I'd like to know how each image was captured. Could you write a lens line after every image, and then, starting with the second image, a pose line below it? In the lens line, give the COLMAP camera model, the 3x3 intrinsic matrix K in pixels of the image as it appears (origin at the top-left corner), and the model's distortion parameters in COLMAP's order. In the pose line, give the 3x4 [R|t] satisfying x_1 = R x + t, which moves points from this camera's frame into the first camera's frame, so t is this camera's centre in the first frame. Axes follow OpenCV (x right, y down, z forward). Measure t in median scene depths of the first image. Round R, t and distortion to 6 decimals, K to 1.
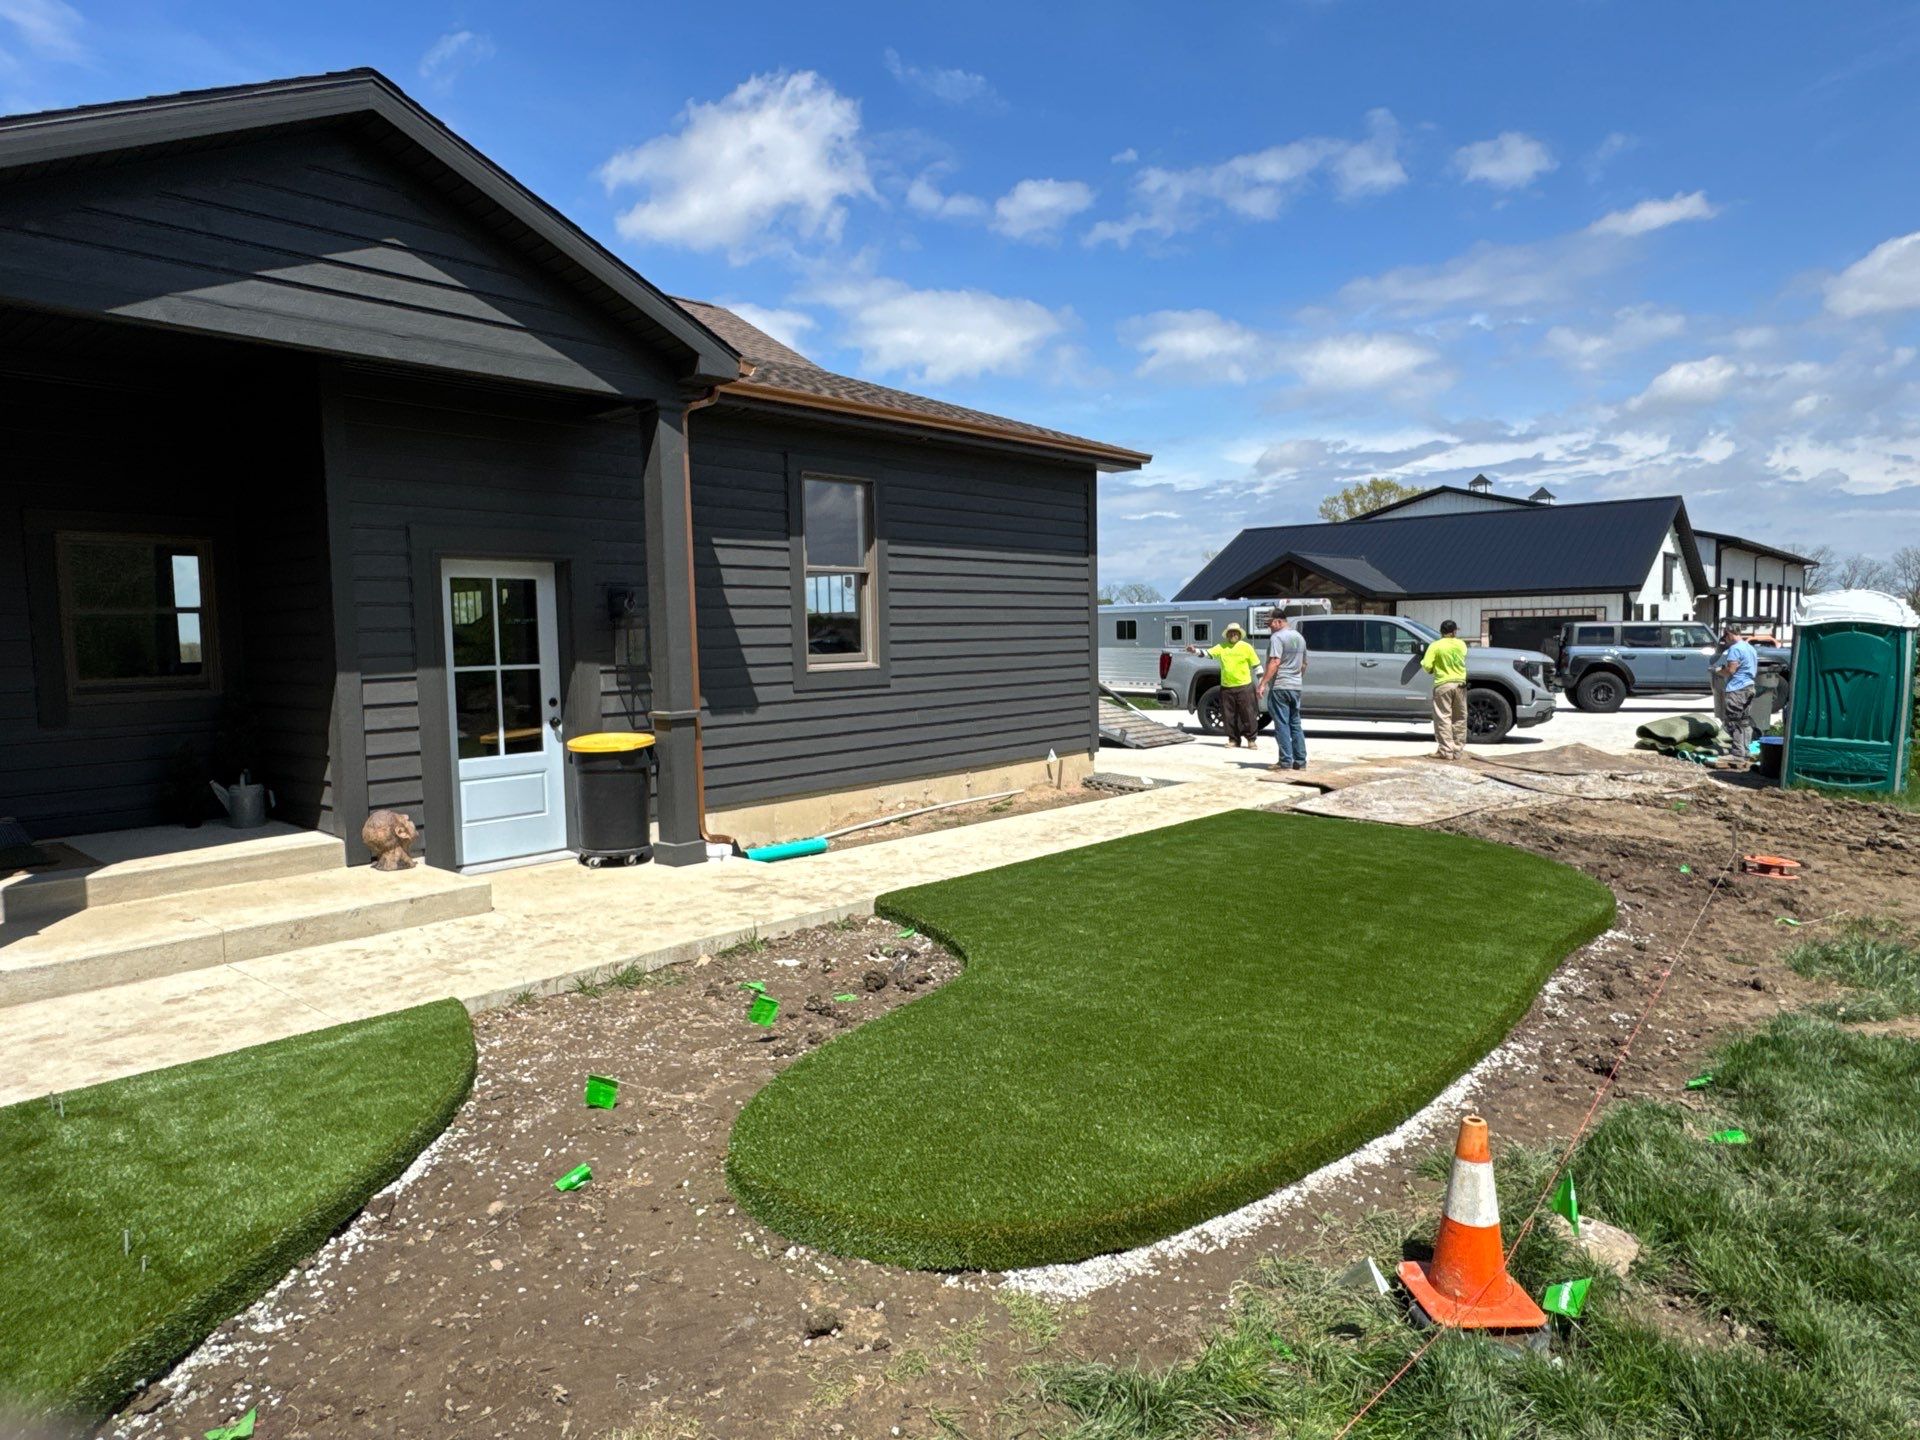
lens RADIAL K [[1200.7, 0, 951.9], [0, 1200.7, 721.5], [0, 0, 1]] dist [-0.003901, 0.003451]
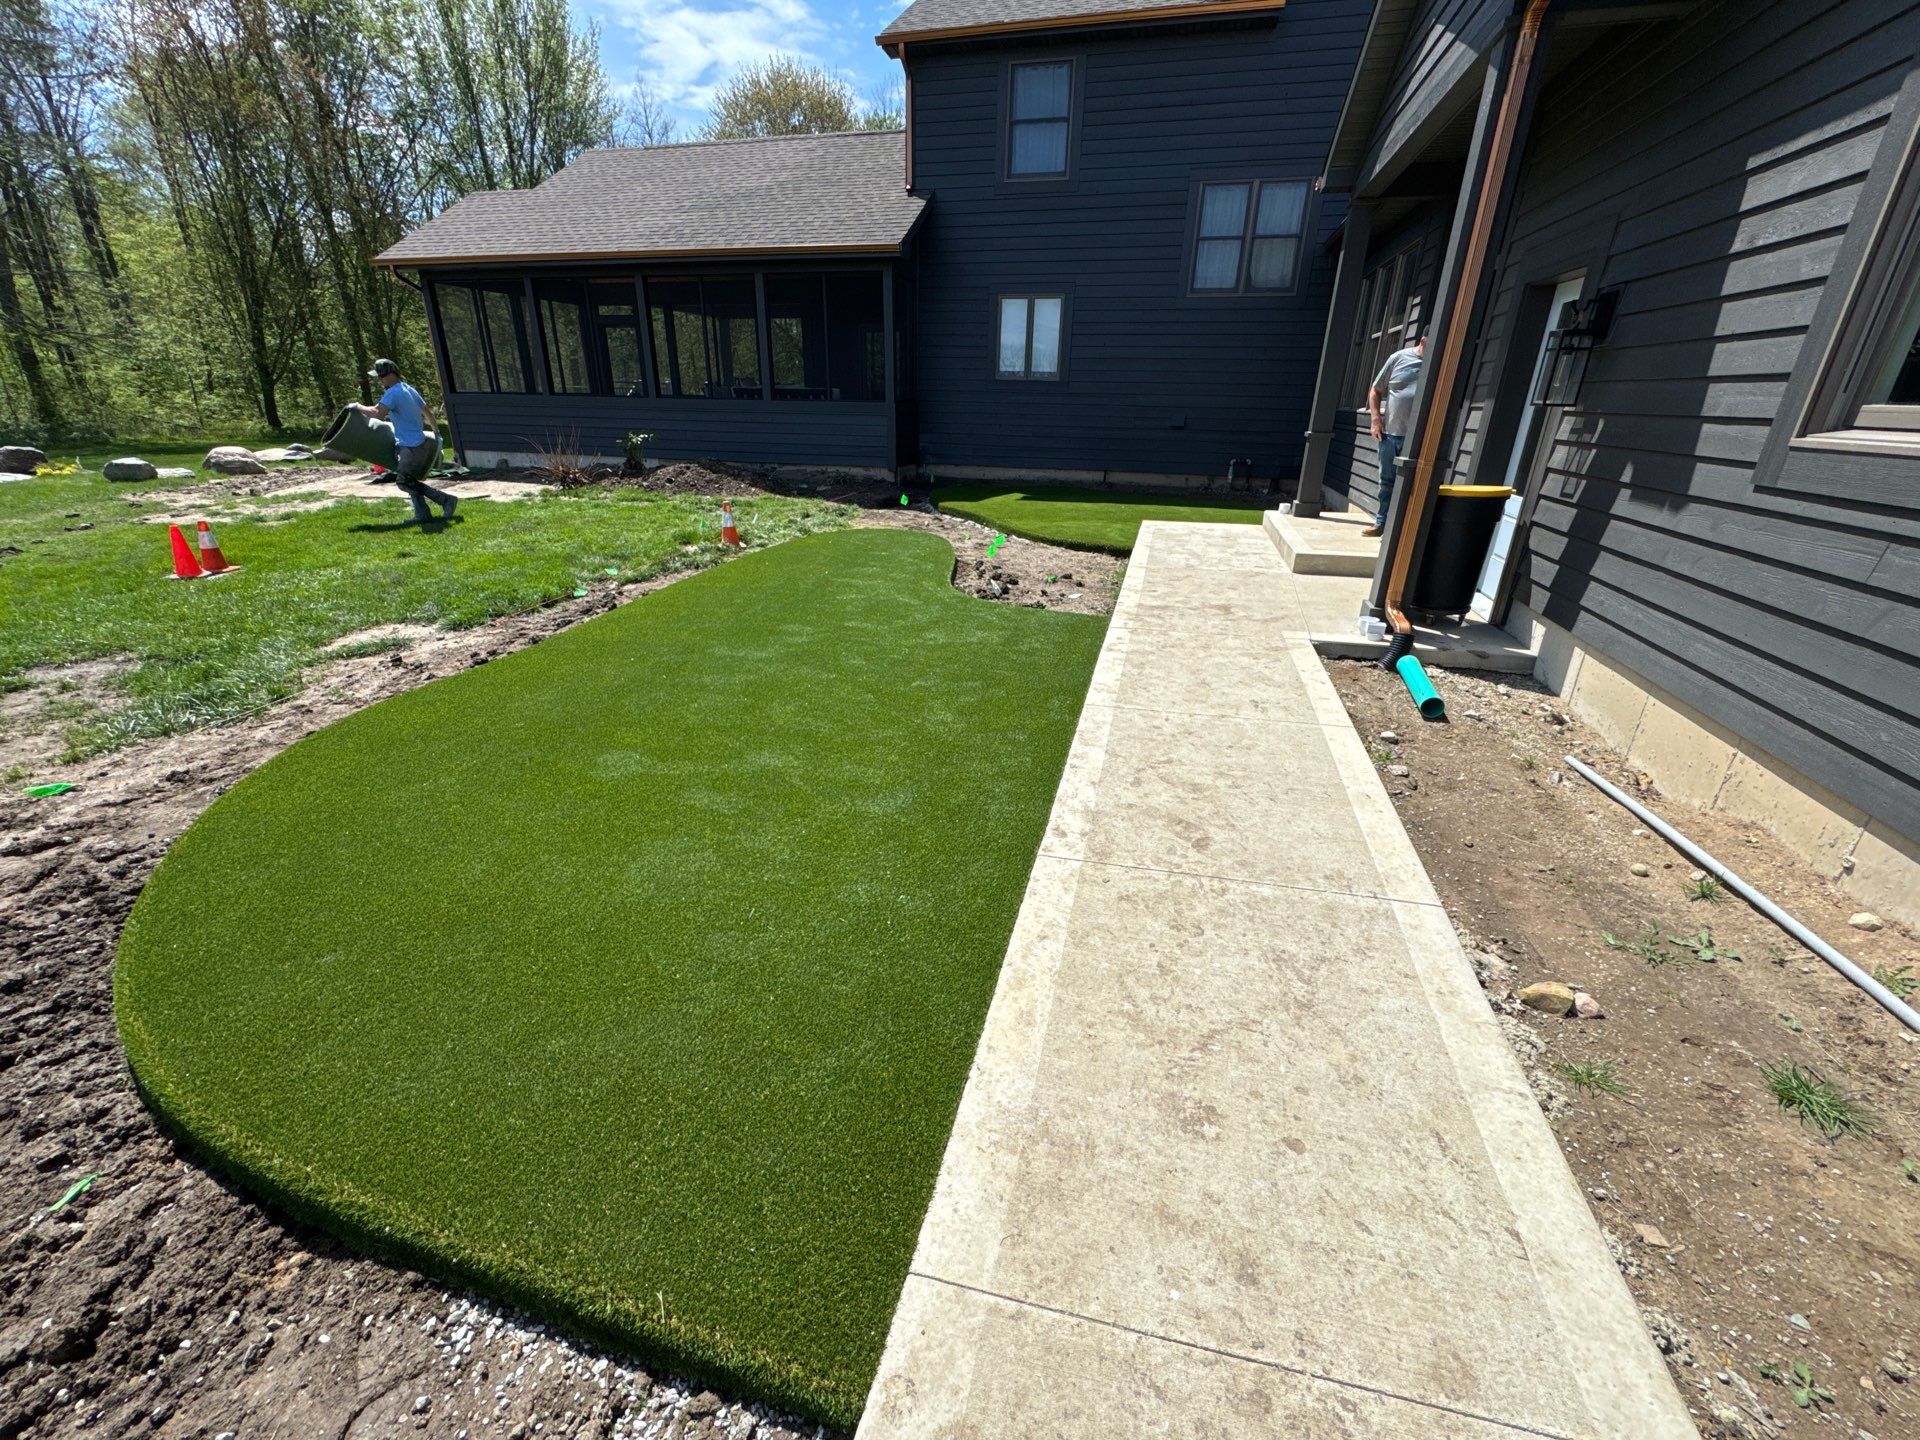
lens RADIAL K [[779.6, 0, 960.0], [0, 779.6, 720.0], [0, 0, 1]] dist [-0.002533, 0.000344]
pose [[-0.898197, 0.174222, -0.403594, 0.542380], [-0.031280, 0.890453, 0.454000, -0.139216], [0.438478, 0.420406, -0.794352, 2.230032]]
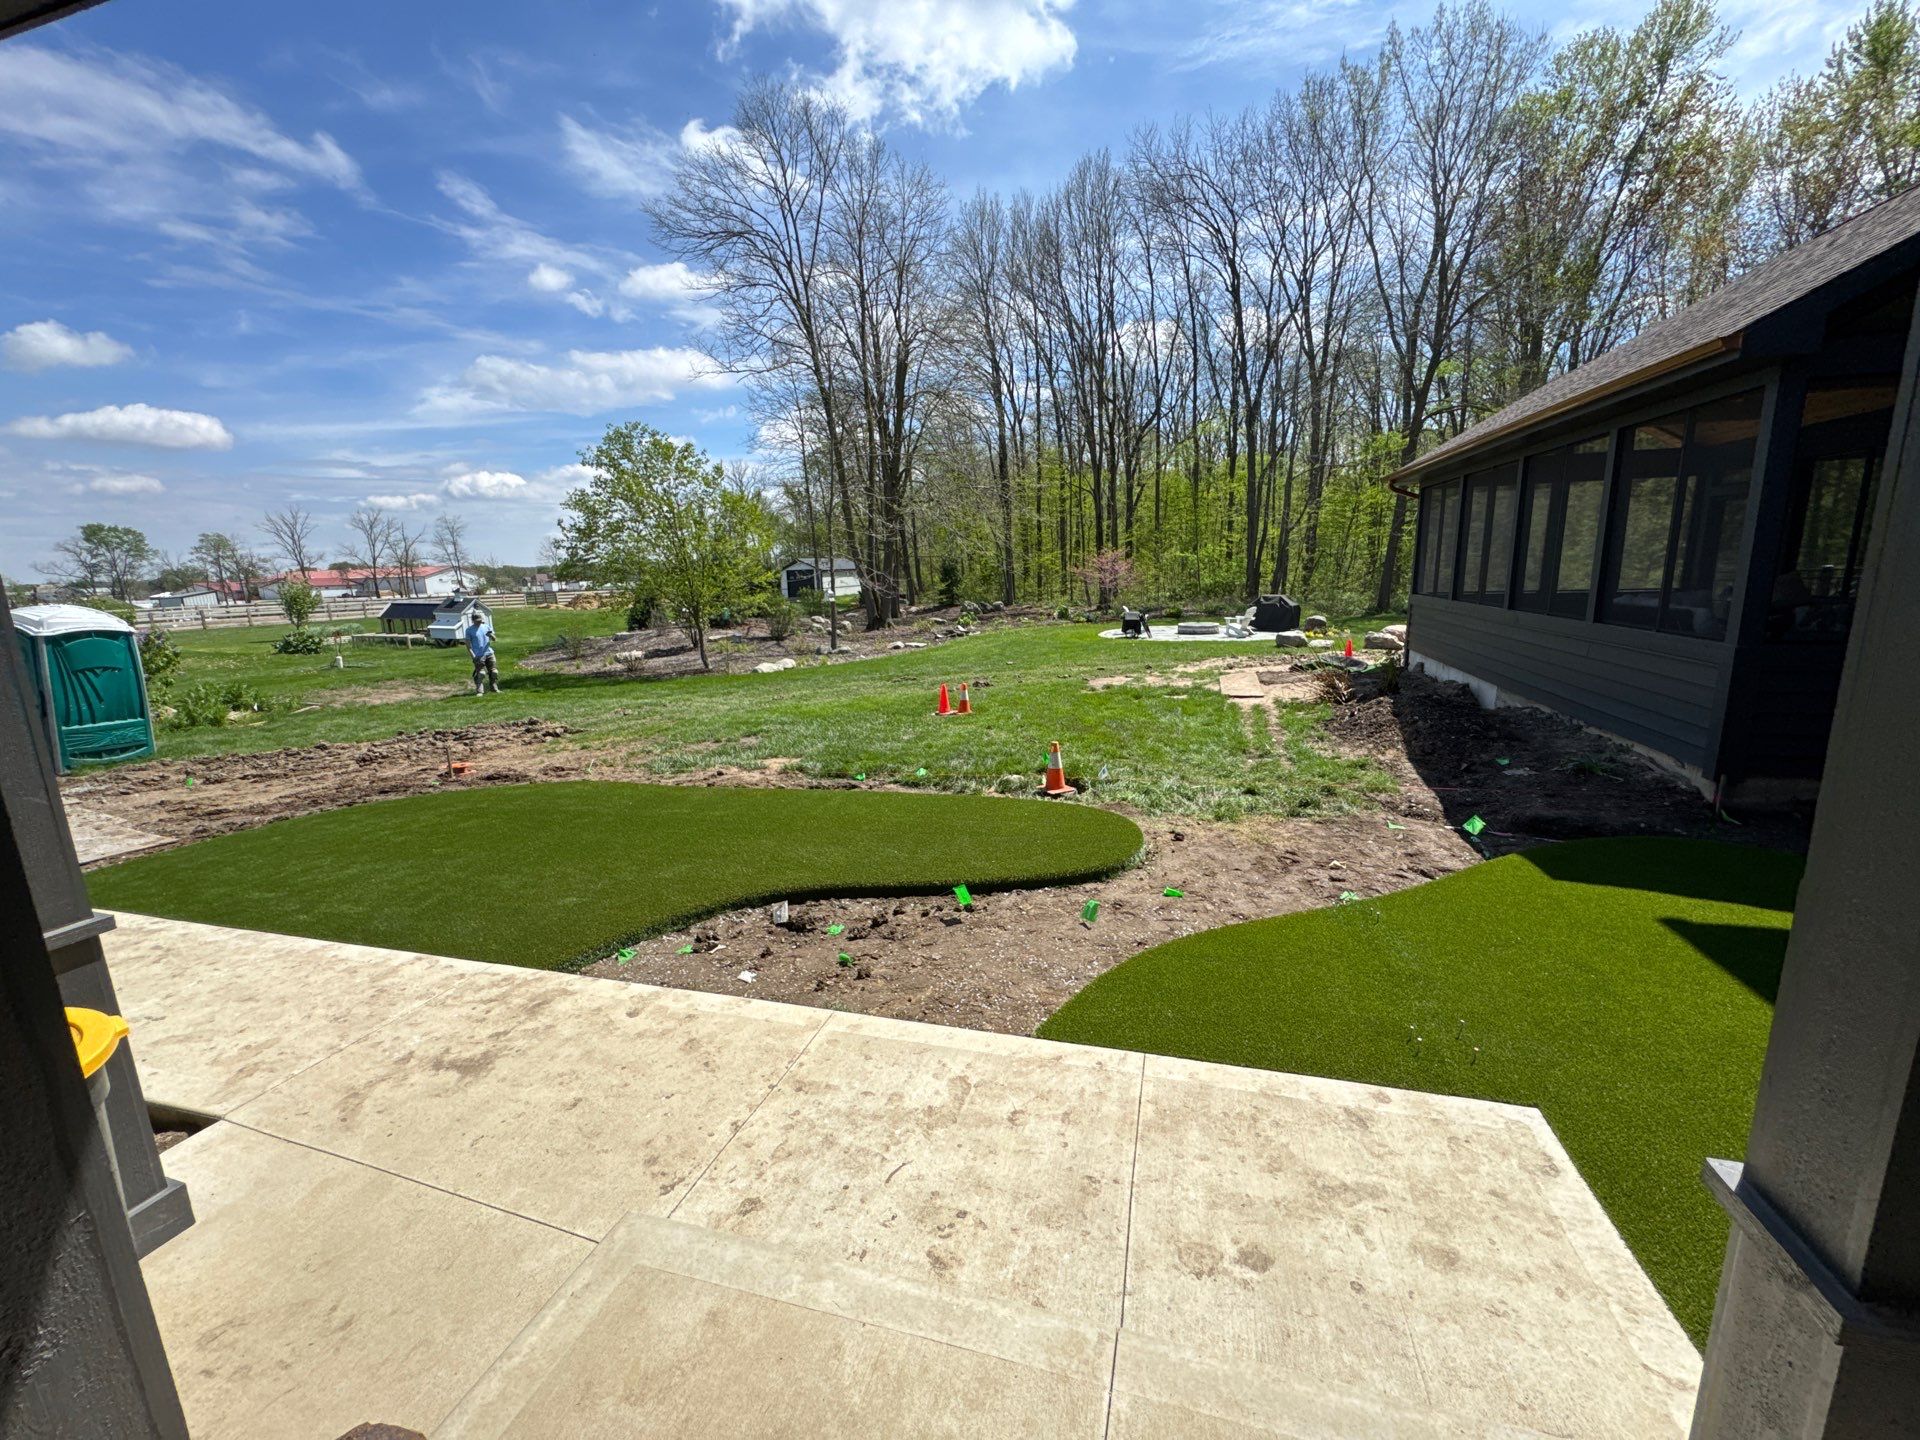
lens RADIAL K [[768.2, 0, 960.0], [0, 768.2, 720.0], [0, 0, 1]] dist [-0.001872, 0.000371]
pose [[-0.413266, -0.147775, 0.898540, -0.940892], [0.106927, 0.972043, 0.209043, -0.158457], [-0.904311, 0.182468, -0.385911, 1.290046]]
